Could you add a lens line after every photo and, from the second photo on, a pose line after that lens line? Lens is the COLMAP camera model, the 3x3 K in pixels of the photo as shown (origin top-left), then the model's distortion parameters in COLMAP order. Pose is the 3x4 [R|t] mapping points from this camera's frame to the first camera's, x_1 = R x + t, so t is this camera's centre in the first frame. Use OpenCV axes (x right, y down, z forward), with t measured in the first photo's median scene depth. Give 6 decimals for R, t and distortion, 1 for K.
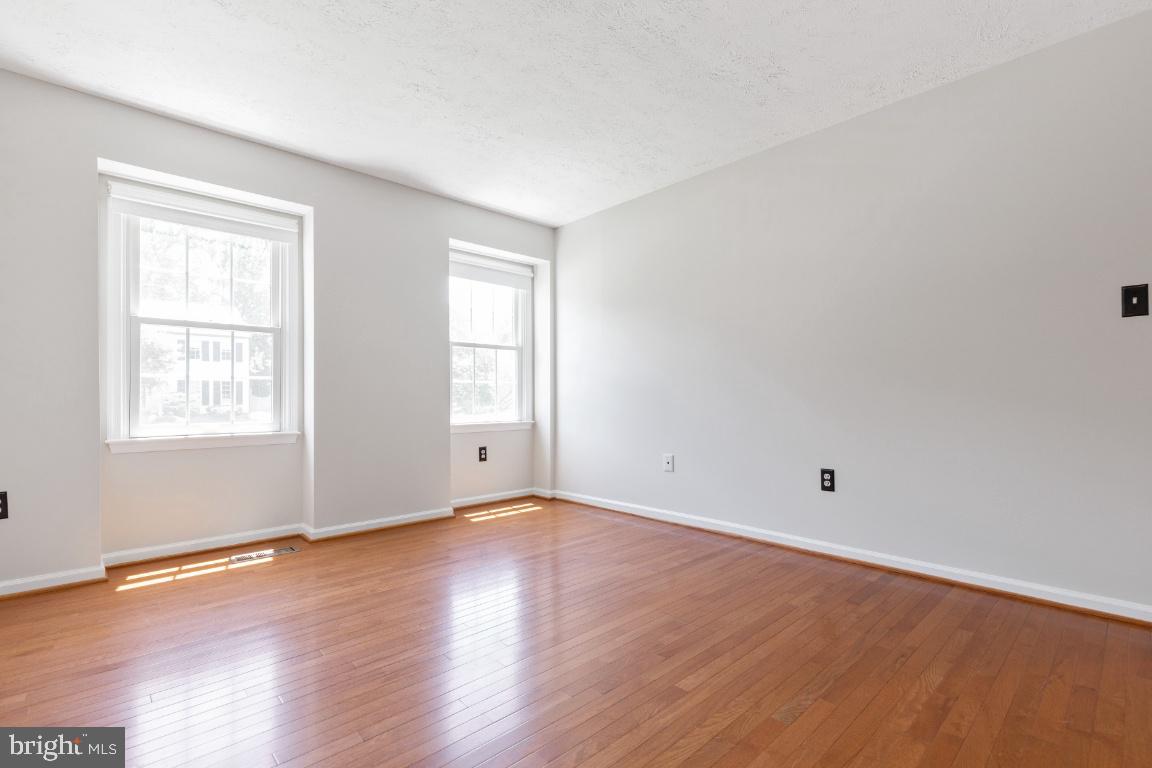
lens RADIAL K [[526.2, 0, 579.0], [0, 526.2, 391.8], [0, 0, 1]] dist [0.002595, 0.000131]
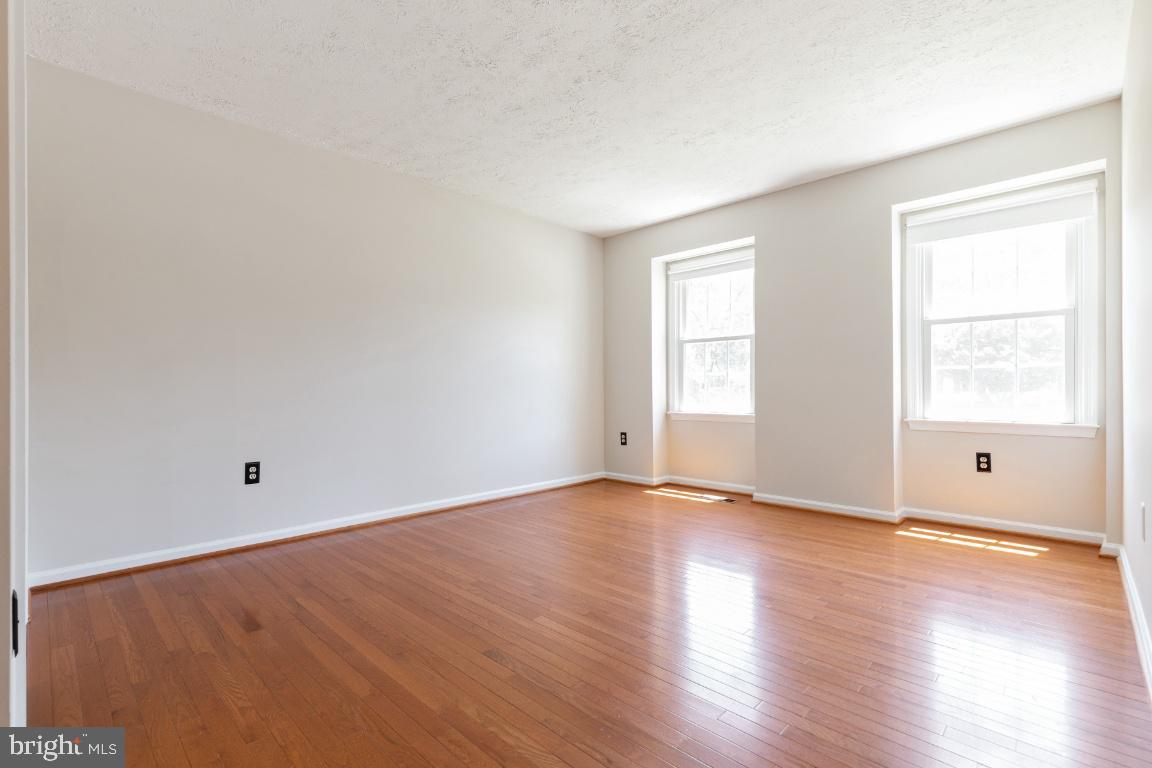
lens RADIAL K [[526.2, 0, 579.0], [0, 526.2, 391.8], [0, 0, 1]] dist [0.002595, 0.000131]
pose [[0.042593, 0.014085, -0.998993, 0.696086], [0.019919, 0.999690, 0.014944, -0.006966], [0.998894, -0.020535, 0.042299, 0.494696]]
